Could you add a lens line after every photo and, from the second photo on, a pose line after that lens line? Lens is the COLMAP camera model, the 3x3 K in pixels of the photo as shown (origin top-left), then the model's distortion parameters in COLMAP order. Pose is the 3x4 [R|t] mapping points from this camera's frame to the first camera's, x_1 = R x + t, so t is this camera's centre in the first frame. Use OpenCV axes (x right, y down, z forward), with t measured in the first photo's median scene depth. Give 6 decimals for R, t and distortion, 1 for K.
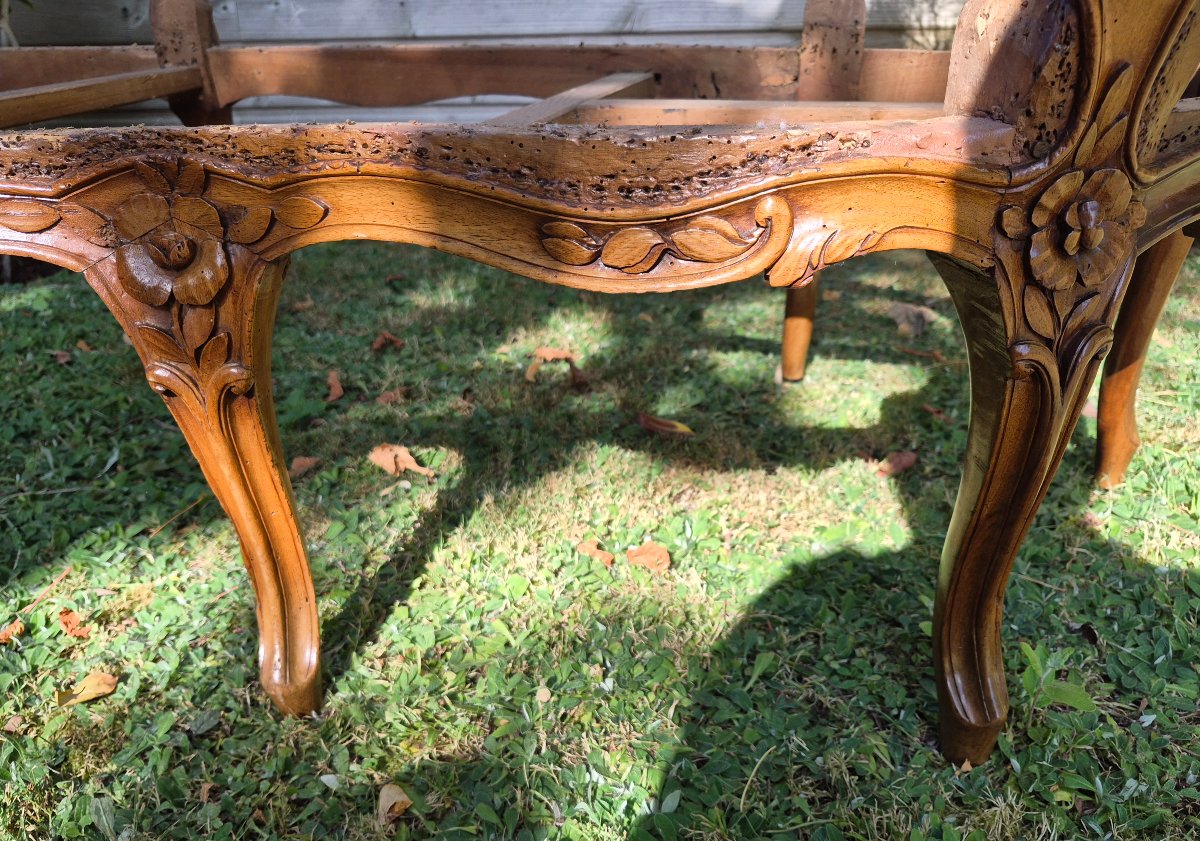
lens RADIAL K [[860.7, 0, 607.8], [0, 860.7, 415.8], [0, 0, 1]] dist [-0.002714, -0.001495]
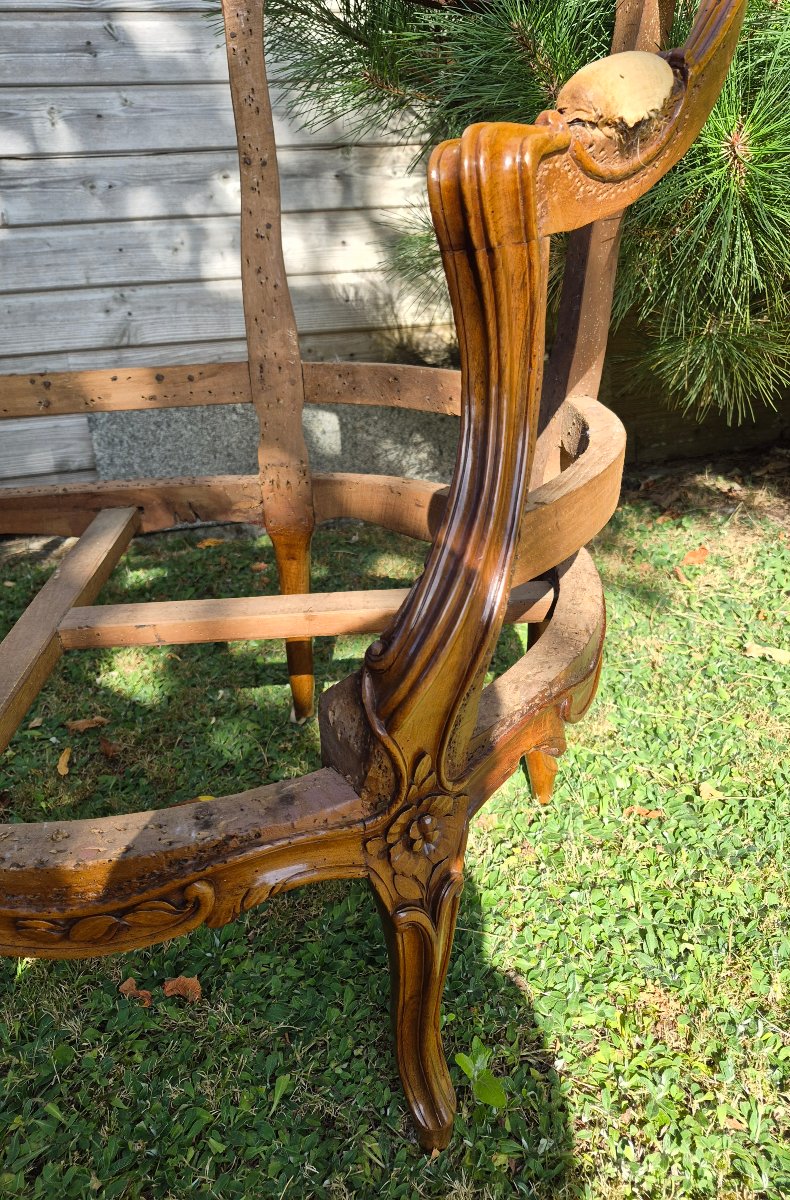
lens RADIAL K [[799.0, 0, 388.5], [0, 799.0, 598.5], [0, 0, 1]] dist [0.038414, -0.000097]
pose [[0.956246, -0.151504, 0.250280, 0.169199], [0.150168, 0.988356, 0.024543, -0.494046], [-0.251084, 0.014115, 0.967862, -0.214460]]
